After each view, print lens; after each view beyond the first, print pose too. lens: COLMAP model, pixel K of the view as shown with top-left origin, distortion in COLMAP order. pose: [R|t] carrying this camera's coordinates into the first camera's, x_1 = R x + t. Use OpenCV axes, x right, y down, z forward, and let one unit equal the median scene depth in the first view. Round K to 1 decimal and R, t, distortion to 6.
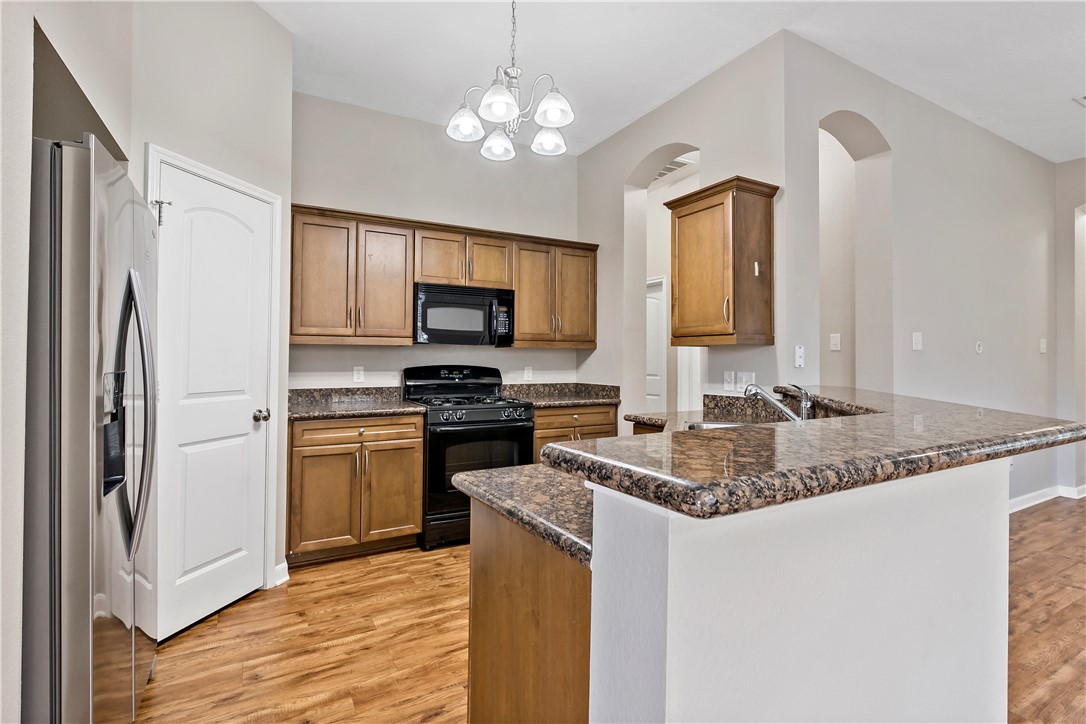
lens RADIAL K [[511.0, 0, 546.0], [0, 511.0, 356.6], [0, 0, 1]] dist [0.001725, -0.001197]
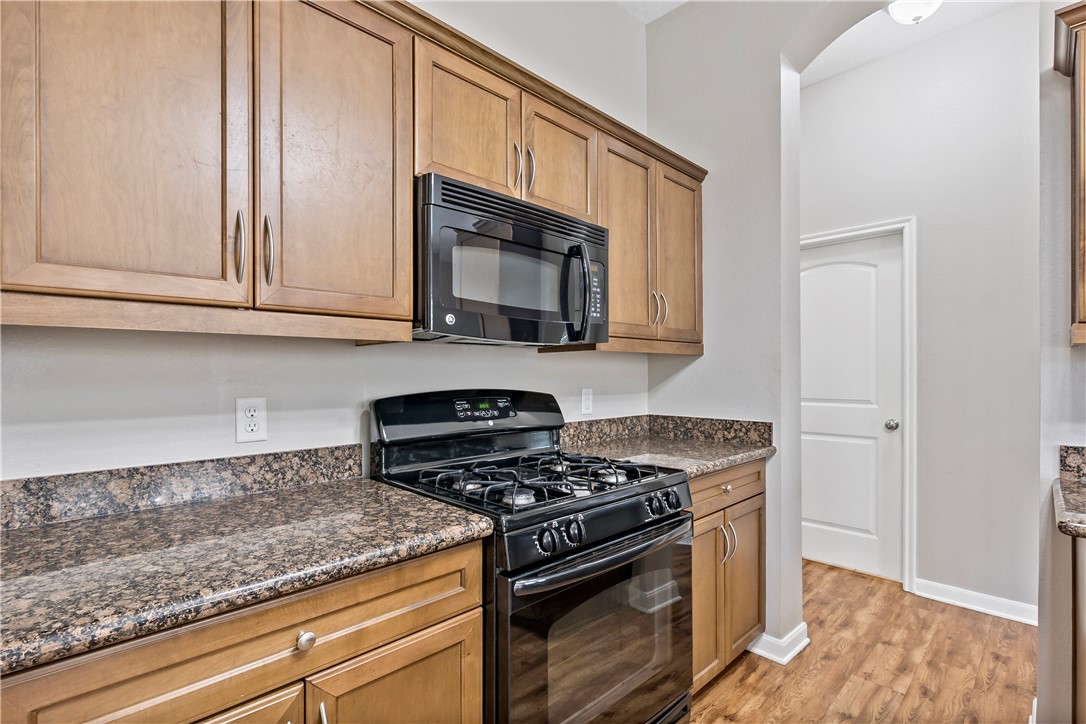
lens RADIAL K [[511.0, 0, 550.7], [0, 511.0, 378.7], [0, 0, 1]] dist [0.001725, -0.001197]
pose [[0.965624, -0.007916, 0.259824, -0.245723], [0.003238, 0.999825, 0.018425, -0.000724], [-0.259925, -0.016950, 0.965480, 0.568382]]
